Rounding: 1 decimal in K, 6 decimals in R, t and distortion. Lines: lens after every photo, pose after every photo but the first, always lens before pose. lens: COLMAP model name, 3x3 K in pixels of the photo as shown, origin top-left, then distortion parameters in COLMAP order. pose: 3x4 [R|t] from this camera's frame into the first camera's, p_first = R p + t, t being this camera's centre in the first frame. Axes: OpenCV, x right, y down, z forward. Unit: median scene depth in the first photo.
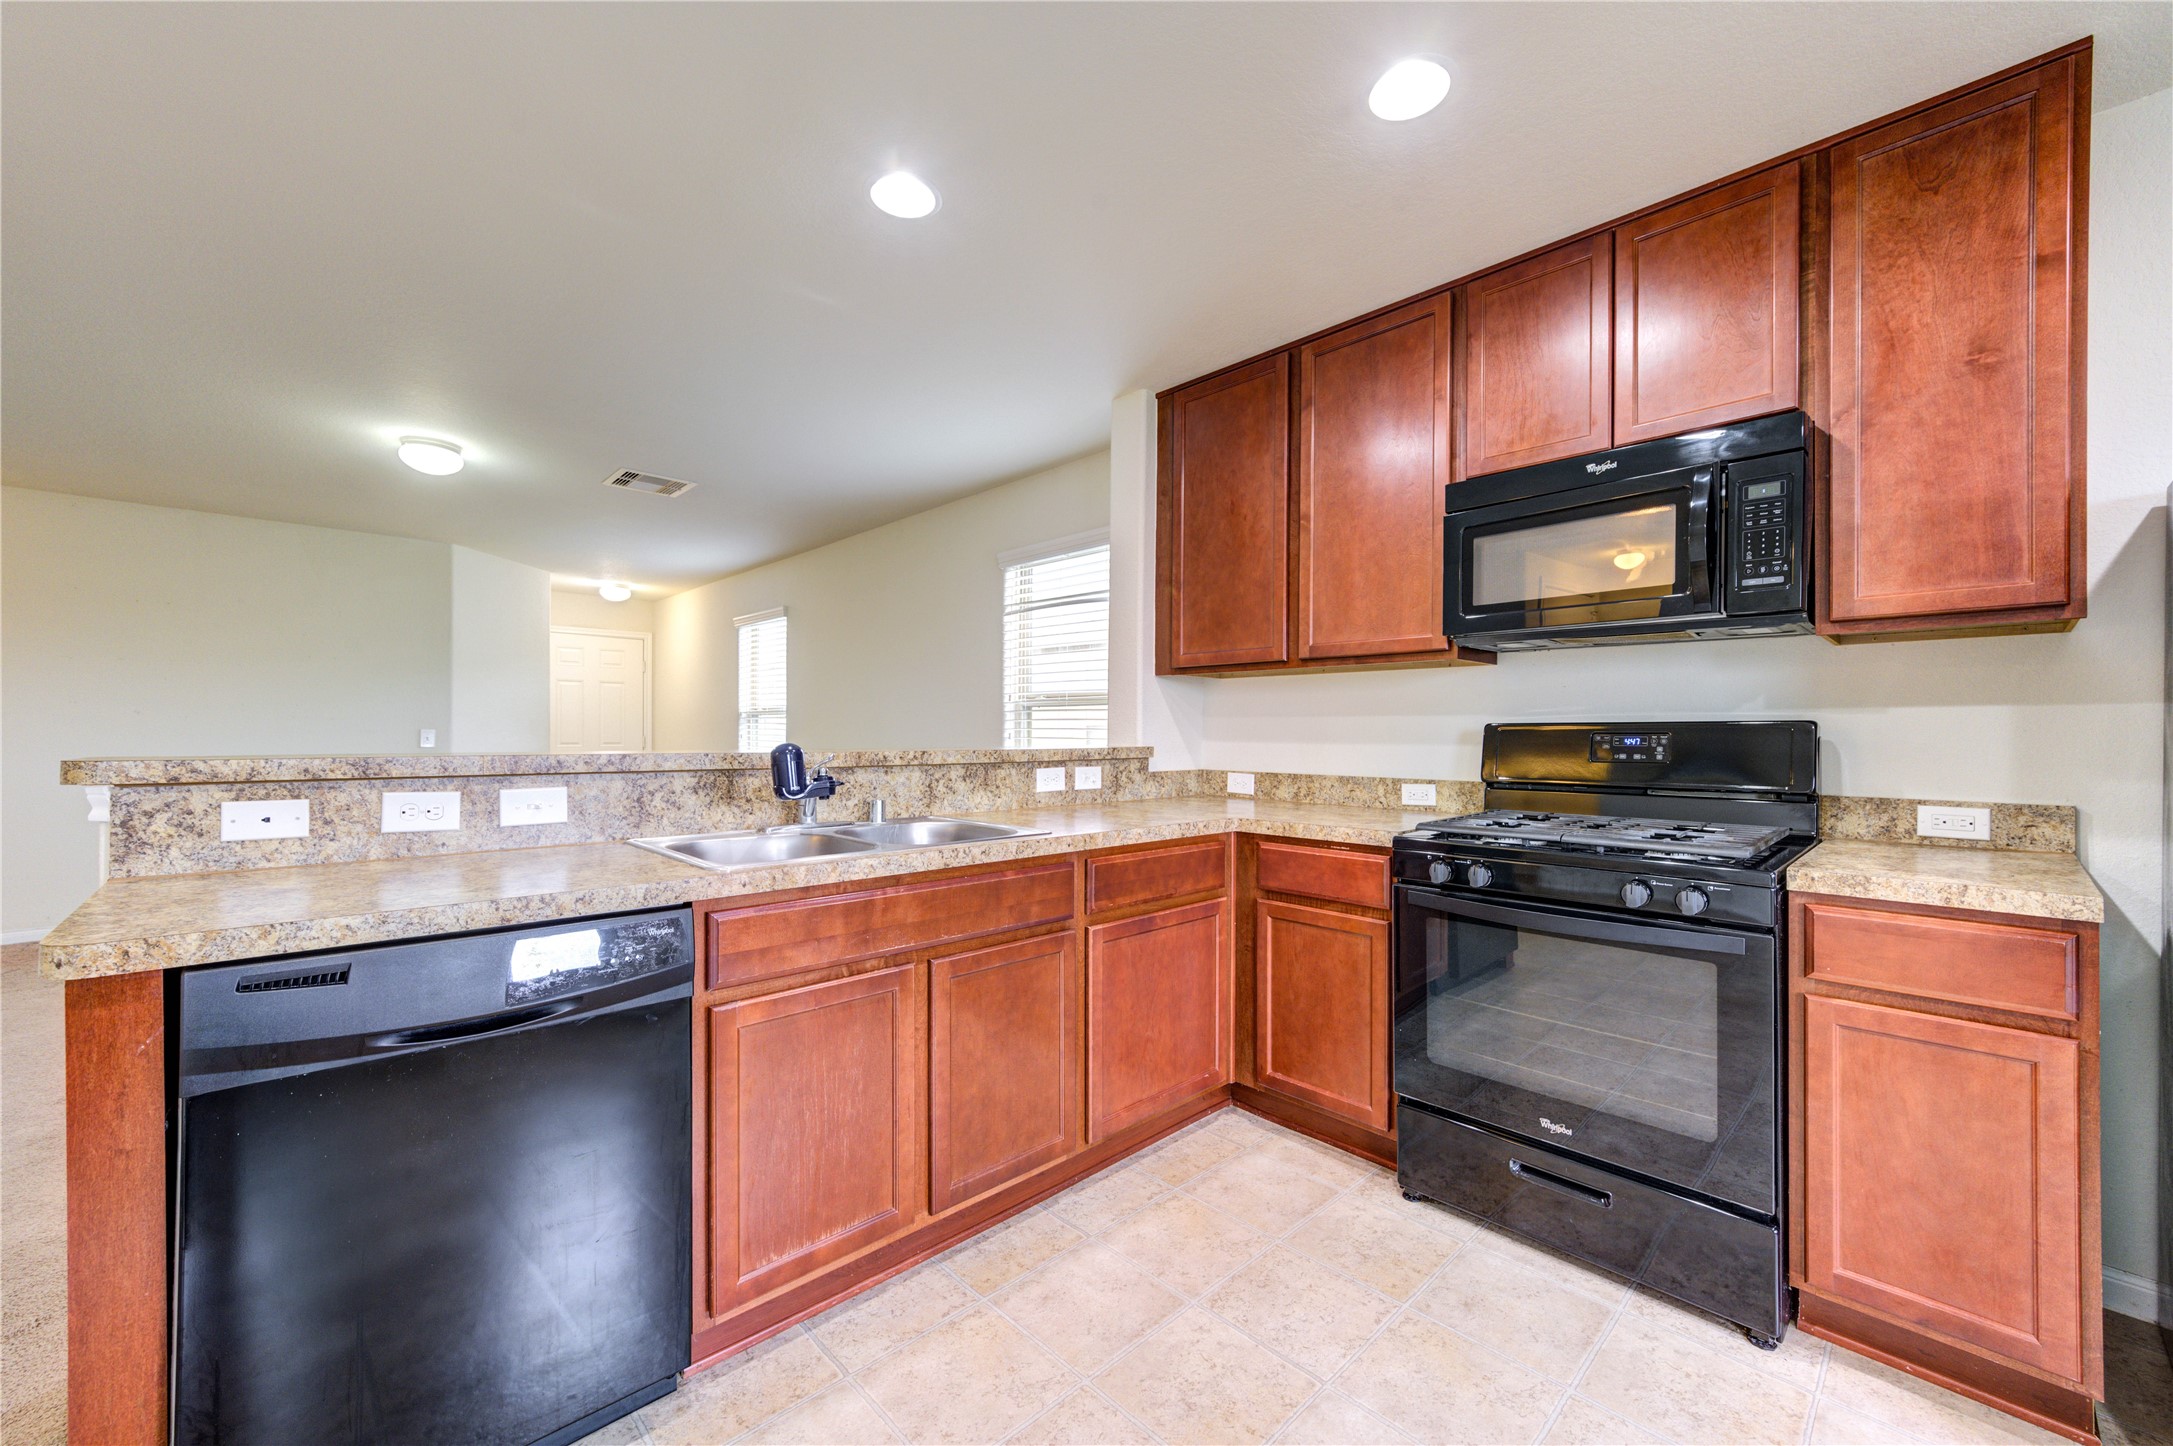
lens RADIAL K [[844.7, 0, 1090.6], [0, 844.7, 733.6], [0, 0, 1]] dist [0.000811, 0.000072]
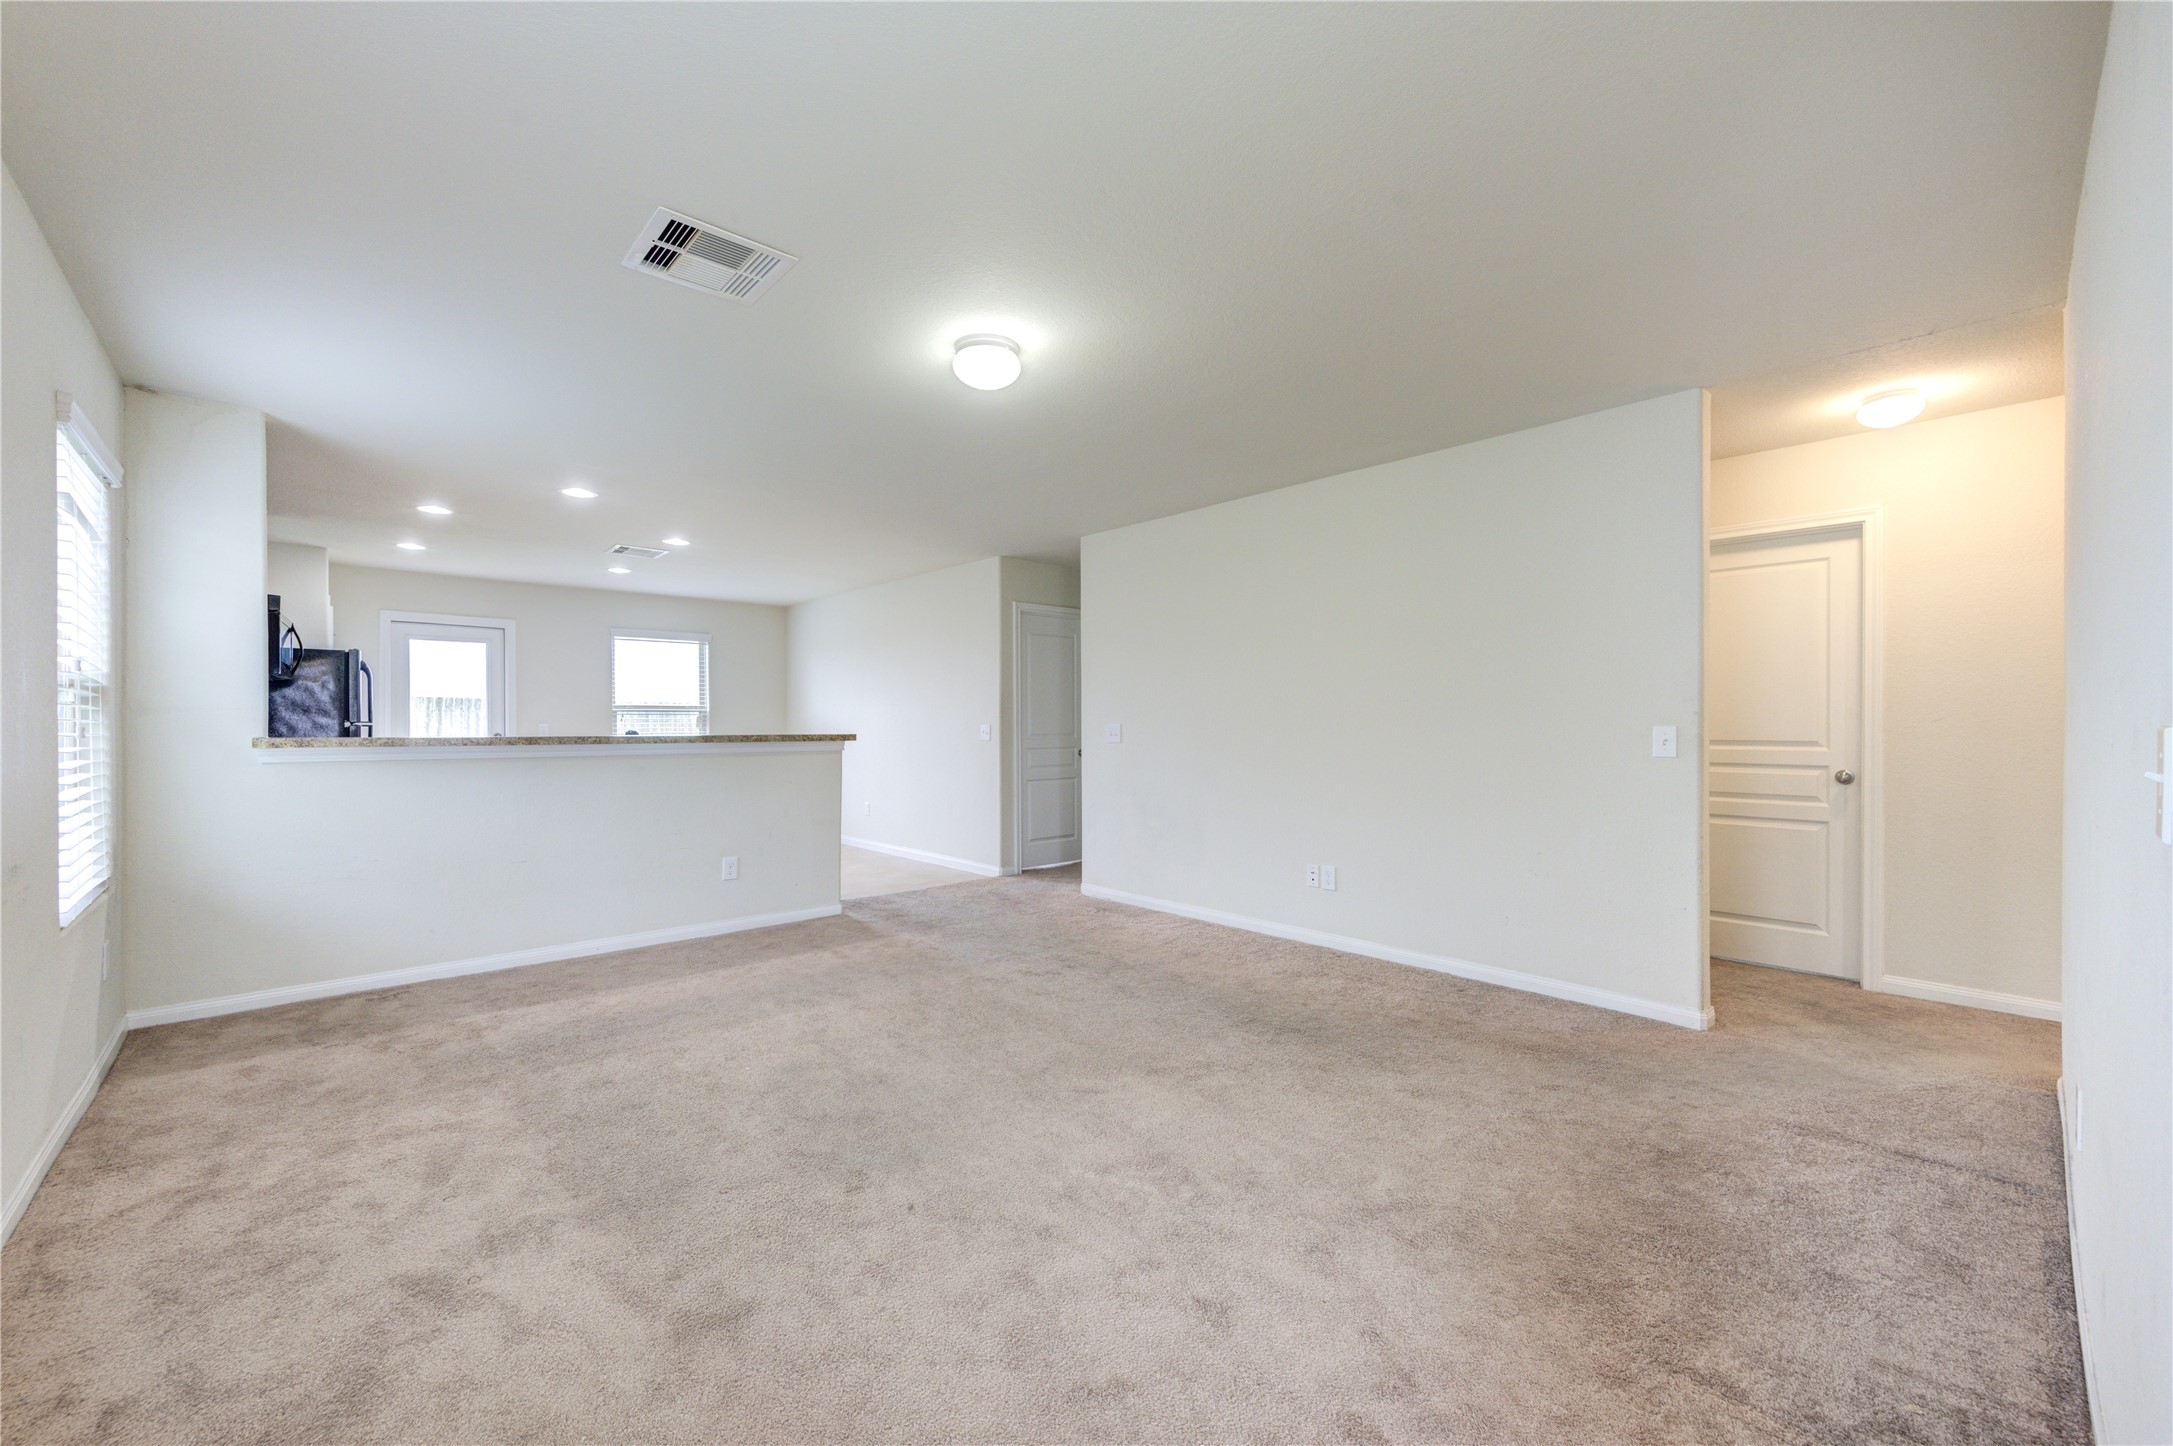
lens RADIAL K [[853.3, 0, 1086.5], [0, 853.3, 723.0], [0, 0, 1]] dist [-0.000206, -0.000004]
pose [[-0.999674, -0.001952, 0.025476, -1.431382], [-0.001862, 0.999992, 0.003547, -0.015205], [-0.025483, 0.003498, -0.999669, 2.817737]]
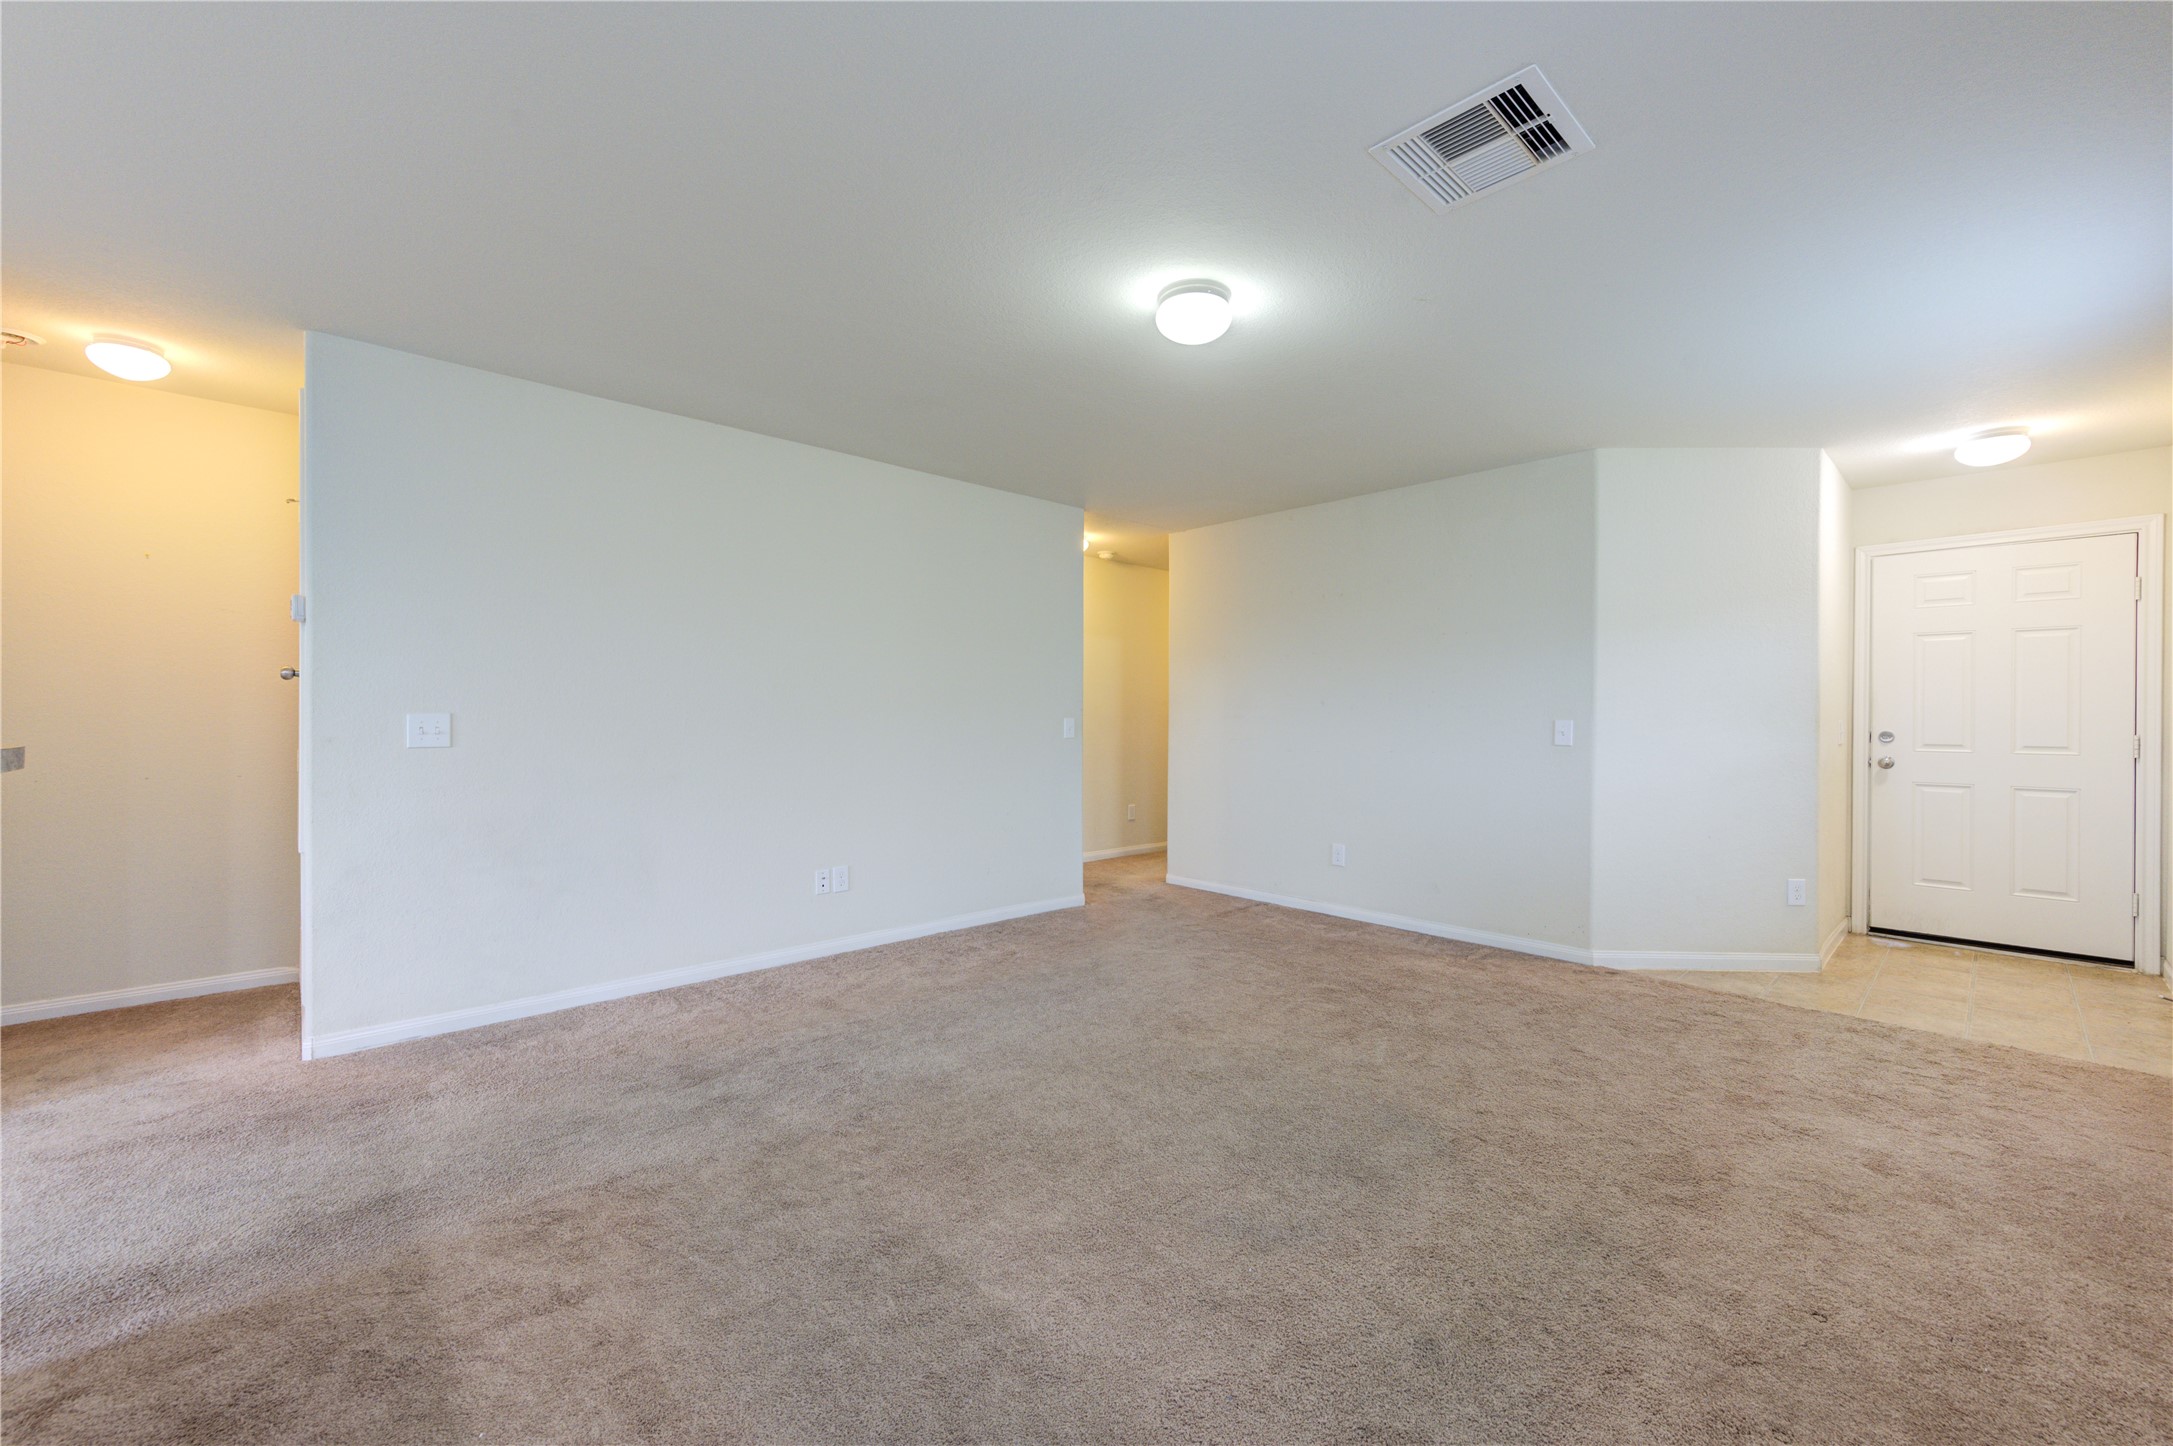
lens RADIAL K [[849.9, 0, 1110.0], [0, 849.9, 716.8], [0, 0, 1]] dist [0.000931, 0.000090]
pose [[0.003726, -0.005057, -0.999980, -0.180233], [-0.009770, 0.999939, -0.005093, -0.001512], [0.999945, 0.009789, 0.003676, 1.504169]]
